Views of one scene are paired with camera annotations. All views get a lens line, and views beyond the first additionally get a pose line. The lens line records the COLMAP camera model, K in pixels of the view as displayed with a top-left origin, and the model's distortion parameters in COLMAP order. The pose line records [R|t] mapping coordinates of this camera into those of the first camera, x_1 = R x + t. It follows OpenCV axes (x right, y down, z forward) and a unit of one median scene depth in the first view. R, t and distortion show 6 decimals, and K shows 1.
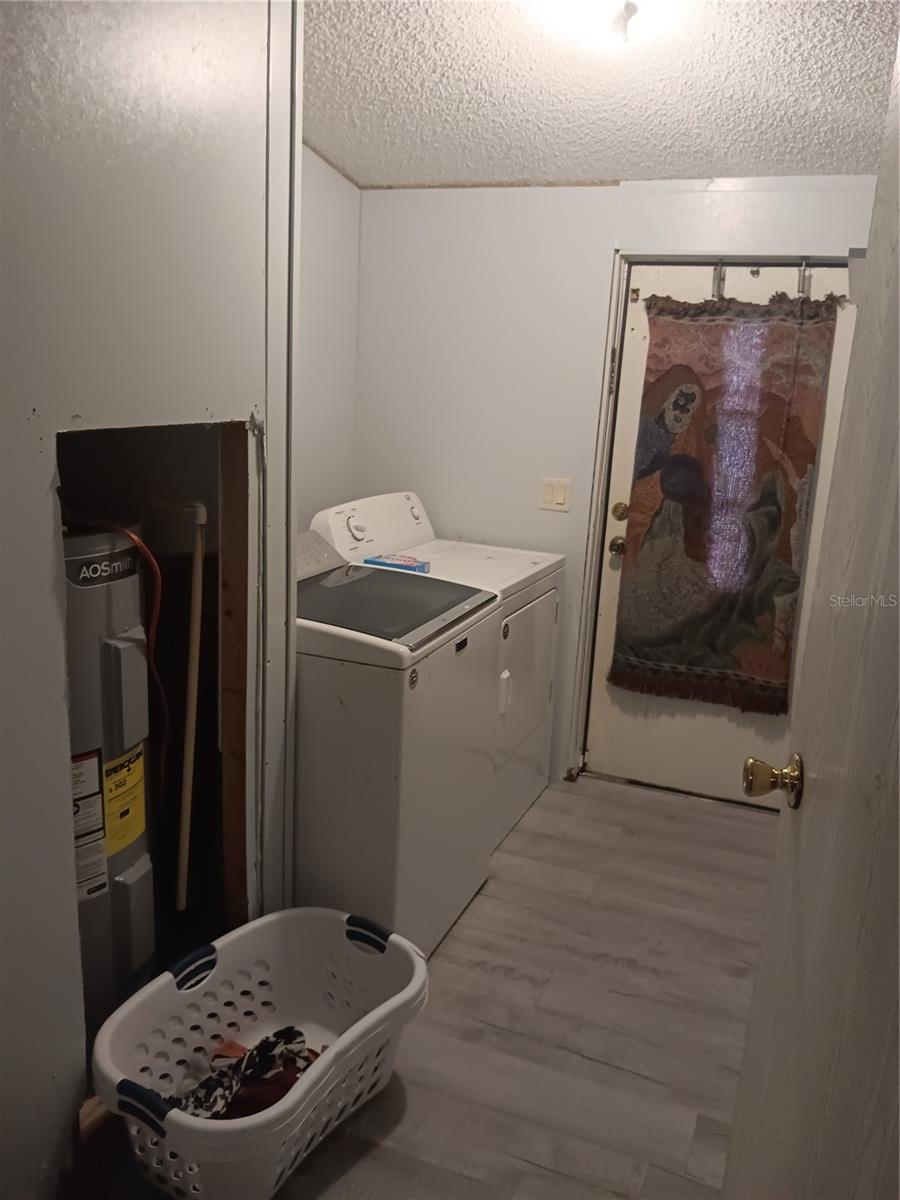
lens RADIAL K [[934.5, 0, 450.0], [0, 934.5, 600.0], [0, 0, 1]] dist [0.137805, -0.362568]
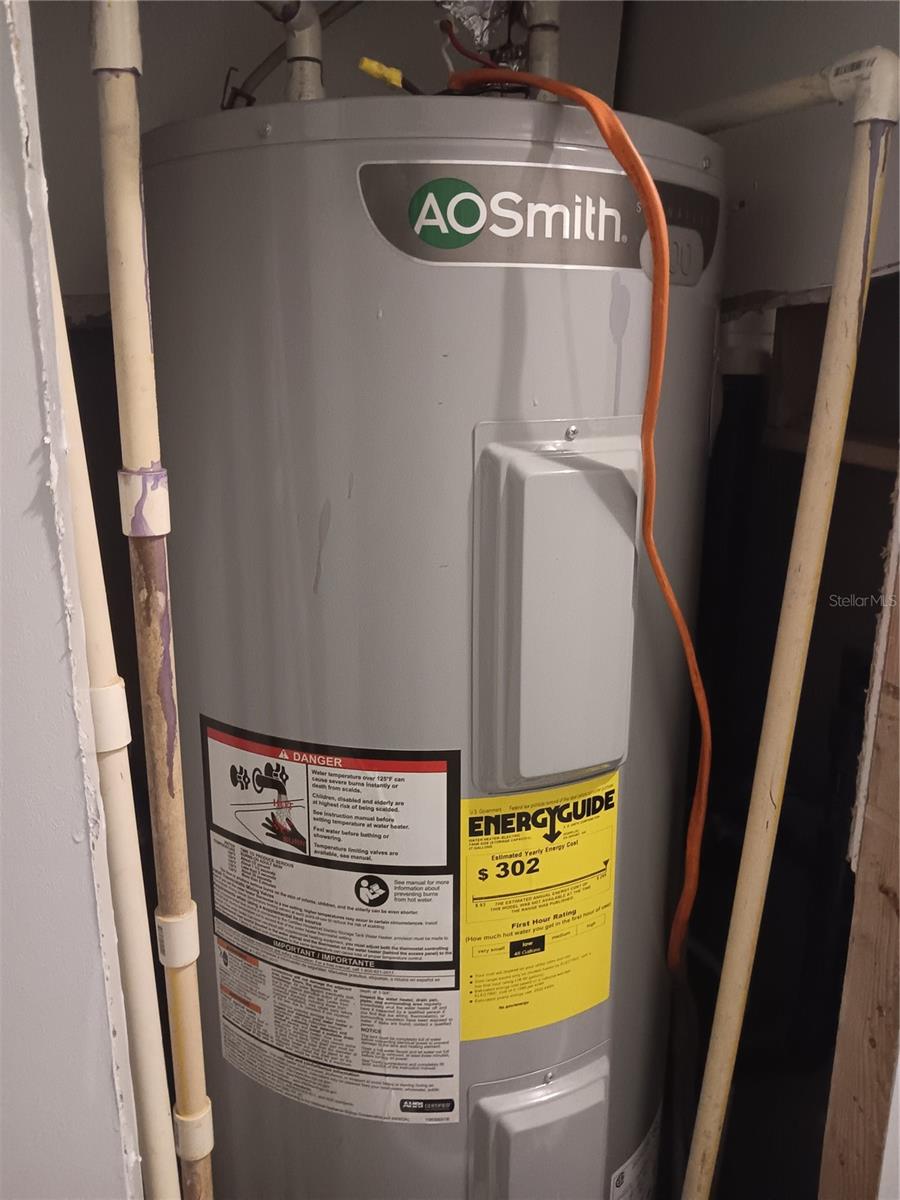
lens RADIAL K [[934.5, 0, 450.0], [0, 934.5, 600.0], [0, 0, 1]] dist [0.137805, -0.362568]
pose [[0.623034, 0.151758, -0.767332, -0.102985], [-0.155826, 0.985416, 0.068367, 0.073761], [0.766516, 0.076975, 0.637595, 0.750507]]
